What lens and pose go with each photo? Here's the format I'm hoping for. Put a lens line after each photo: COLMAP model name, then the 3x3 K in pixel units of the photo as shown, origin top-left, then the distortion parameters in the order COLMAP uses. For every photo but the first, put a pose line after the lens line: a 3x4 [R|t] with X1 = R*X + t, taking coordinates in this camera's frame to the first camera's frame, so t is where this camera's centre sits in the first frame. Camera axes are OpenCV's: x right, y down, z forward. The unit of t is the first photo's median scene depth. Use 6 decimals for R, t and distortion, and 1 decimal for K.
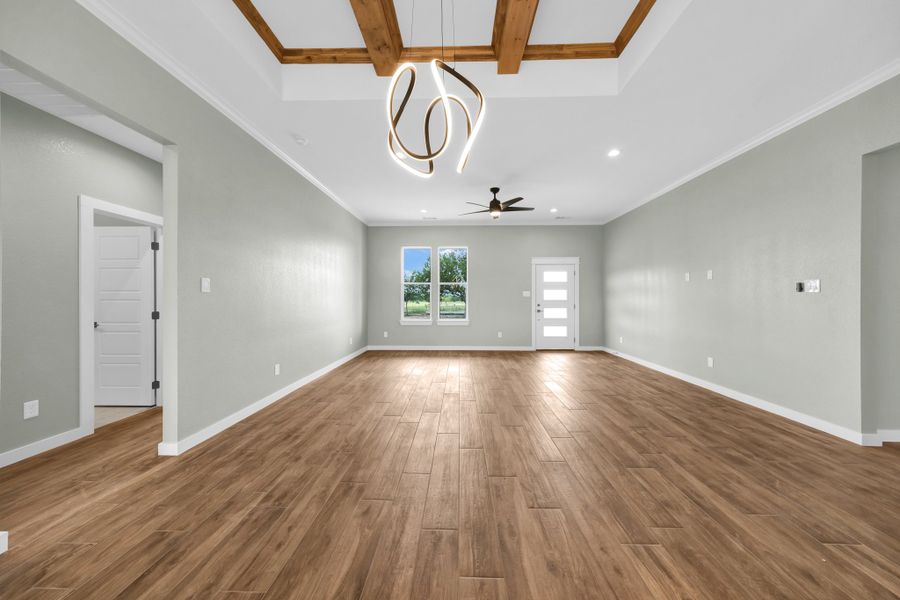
lens RADIAL K [[319.6, 0, 452.2], [0, 319.6, 298.7], [0, 0, 1]] dist [0.000668, 0.000429]
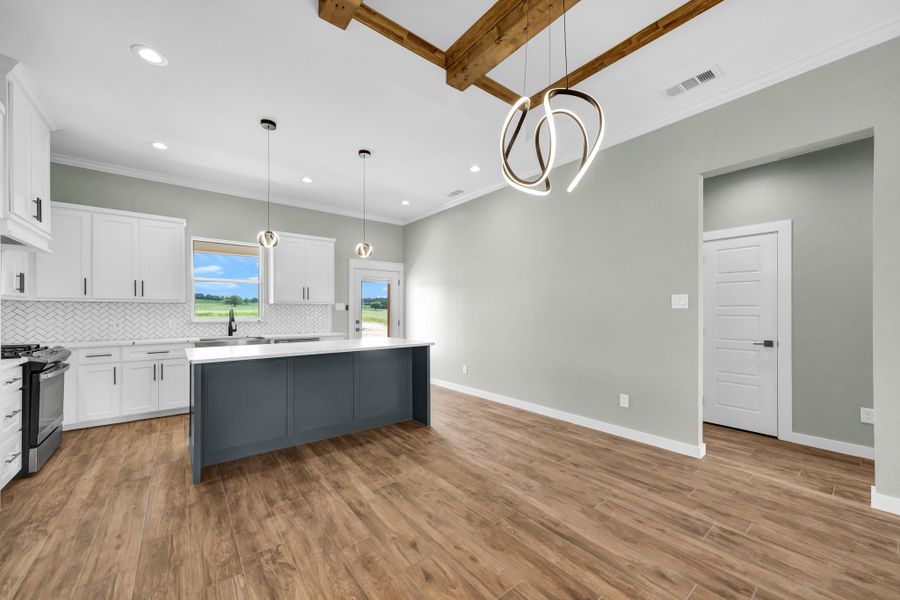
lens RADIAL K [[352.7, 0, 460.9], [0, 352.7, 312.1], [0, 0, 1]] dist [0.006969, 0.000239]
pose [[-0.756798, 0.000086, -0.653649, 0.184786], [-0.001497, 0.999997, 0.001864, -0.004130], [0.653648, 0.002389, -0.756795, 0.343942]]
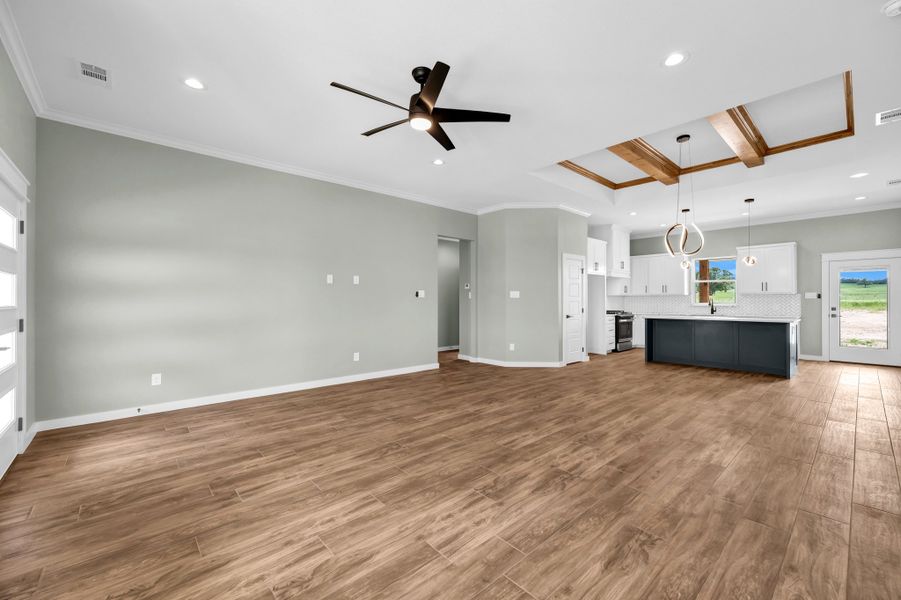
lens RADIAL K [[363.4, 0, 433.7], [0, 363.4, 298.6], [0, 0, 1]] dist [-0.001055, 0.000217]
pose [[-0.660289, 0.004457, 0.750998, -0.209507], [0.000371, 0.999984, -0.005608, -0.000459], [-0.751011, -0.003424, -0.660281, 0.994631]]
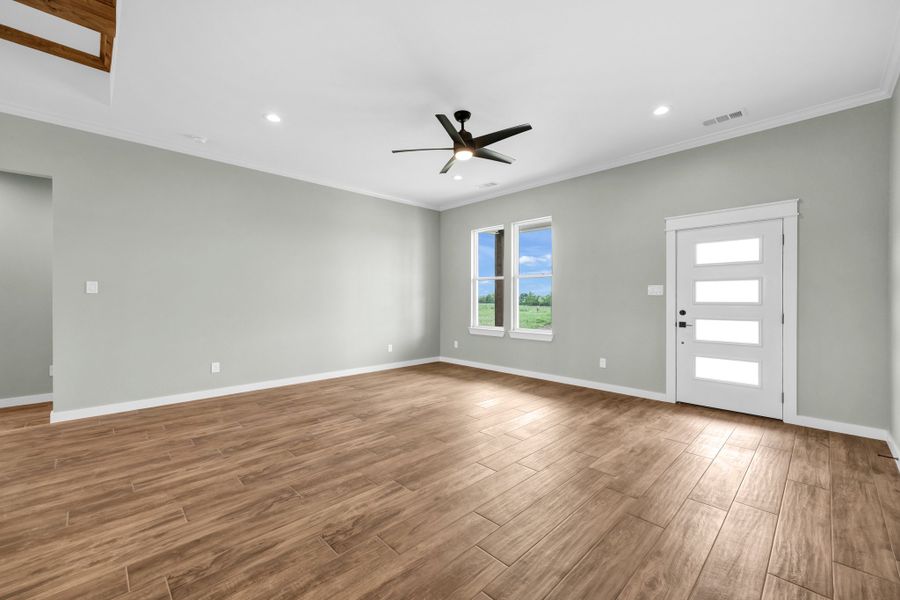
lens RADIAL K [[360.2, 0, 443.2], [0, 360.2, 300.3], [0, 0, 1]] dist [-0.000260, 0.000143]
pose [[0.712677, 0.004082, -0.701481, 0.425737], [-0.001347, 0.999989, 0.004451, -0.000800], [0.701491, -0.002227, 0.712674, 0.370558]]
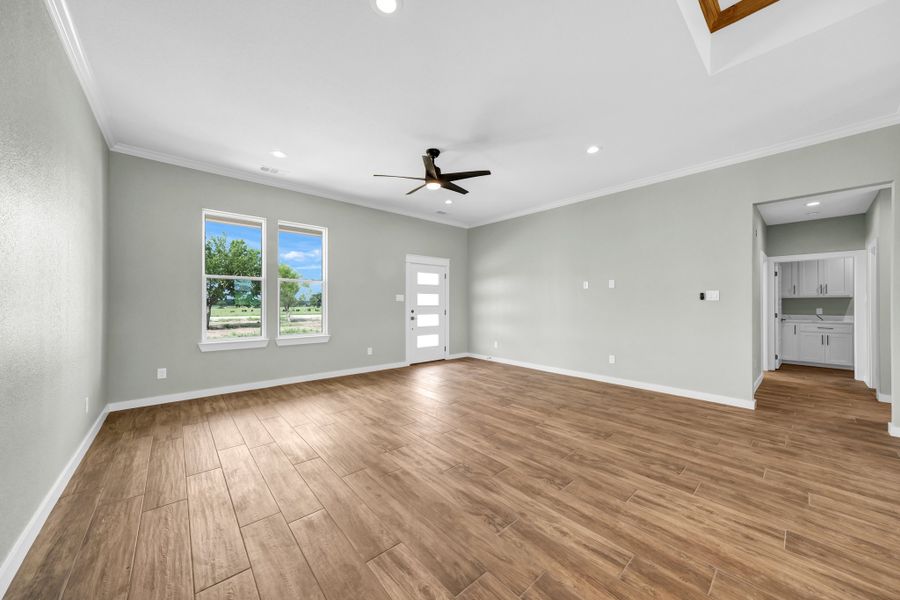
lens RADIAL K [[314.7, 0, 462.2], [0, 314.7, 301.2], [0, 0, 1]] dist [0.000623, 0.000353]
pose [[0.722562, 0.007437, 0.691266, -0.226208], [-0.003659, 0.999969, -0.006934, -0.001364], [-0.691297, 0.002481, 0.722567, 0.330610]]
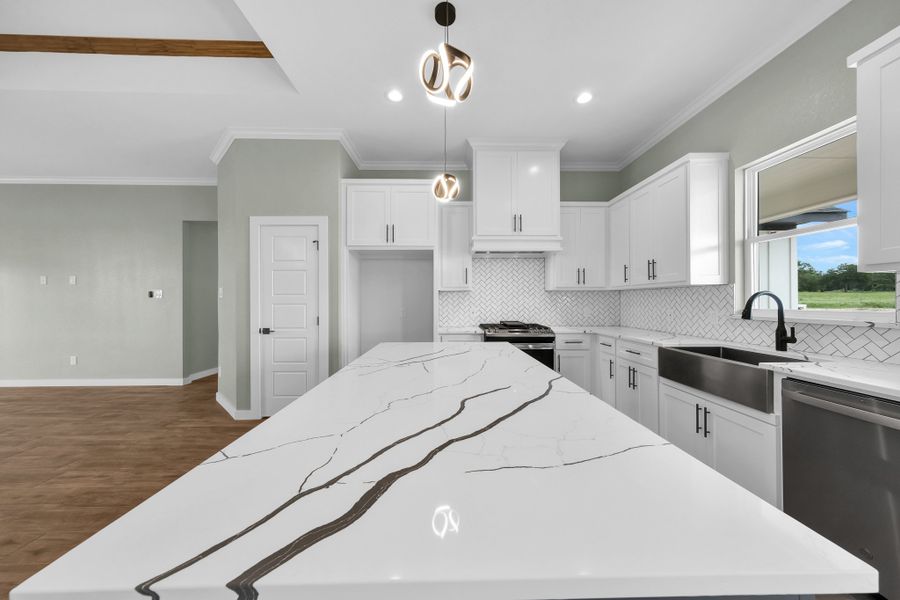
lens RADIAL K [[313.6, 0, 450.0], [0, 313.6, 300.0], [0, 0, 1]] dist [-0.002188, 0.000053]
pose [[-0.032964, 0.004563, 0.999446, -0.185498], [0.001597, 0.999989, -0.004513, -0.000534], [-0.999455, 0.001447, -0.032970, -0.154113]]
